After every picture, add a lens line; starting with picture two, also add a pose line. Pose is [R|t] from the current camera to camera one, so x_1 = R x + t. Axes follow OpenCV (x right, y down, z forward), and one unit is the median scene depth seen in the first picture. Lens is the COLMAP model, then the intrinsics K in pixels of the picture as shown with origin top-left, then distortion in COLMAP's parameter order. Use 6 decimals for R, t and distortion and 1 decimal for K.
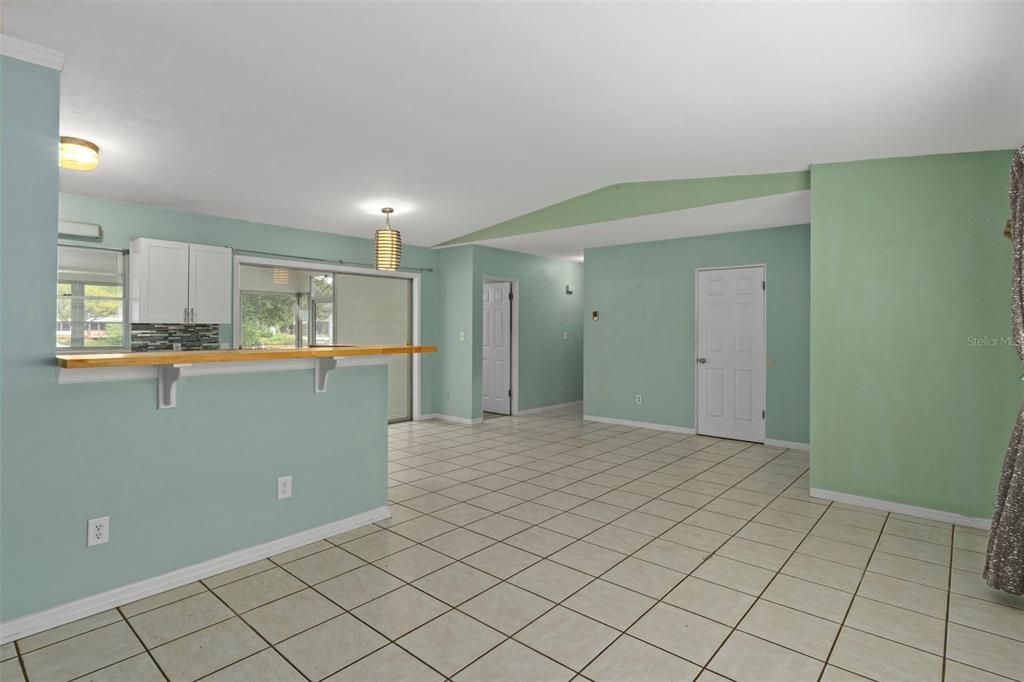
lens RADIAL K [[517.4, 0, 493.0], [0, 517.4, 326.7], [0, 0, 1]] dist [-0.002392, -0.000255]
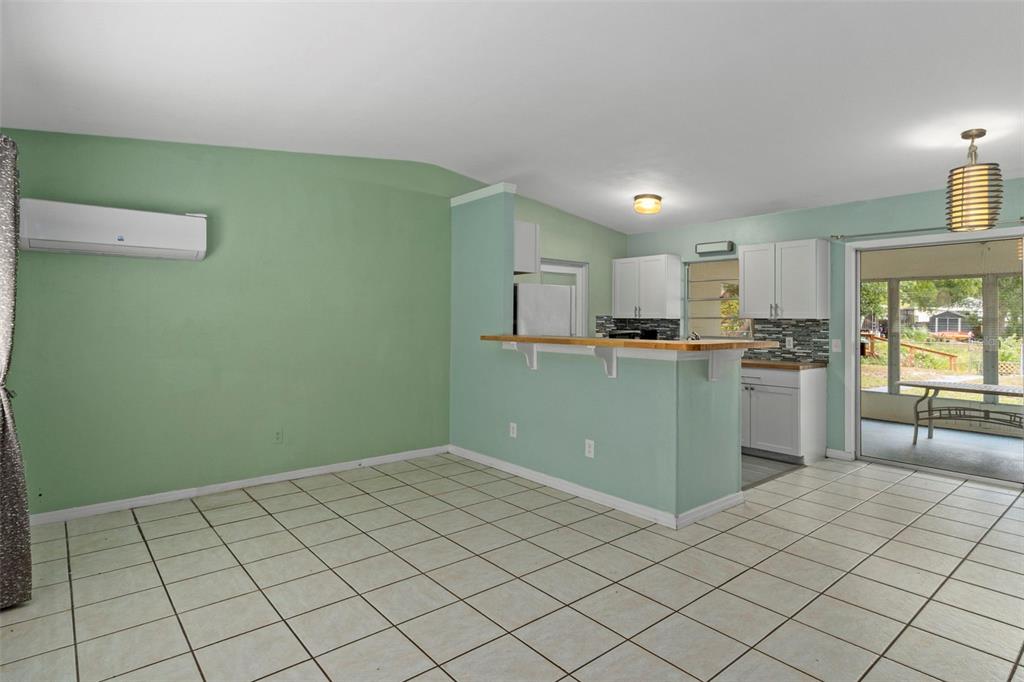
lens RADIAL K [[542.7, 0, 525.3], [0, 542.7, 311.6], [0, 0, 1]] dist [0.015884, 0.001153]
pose [[-0.113097, -0.017476, -0.993430, 0.550233], [-0.004902, 0.999843, -0.017030, 0.001161], [0.993572, 0.002944, -0.113165, 0.587661]]
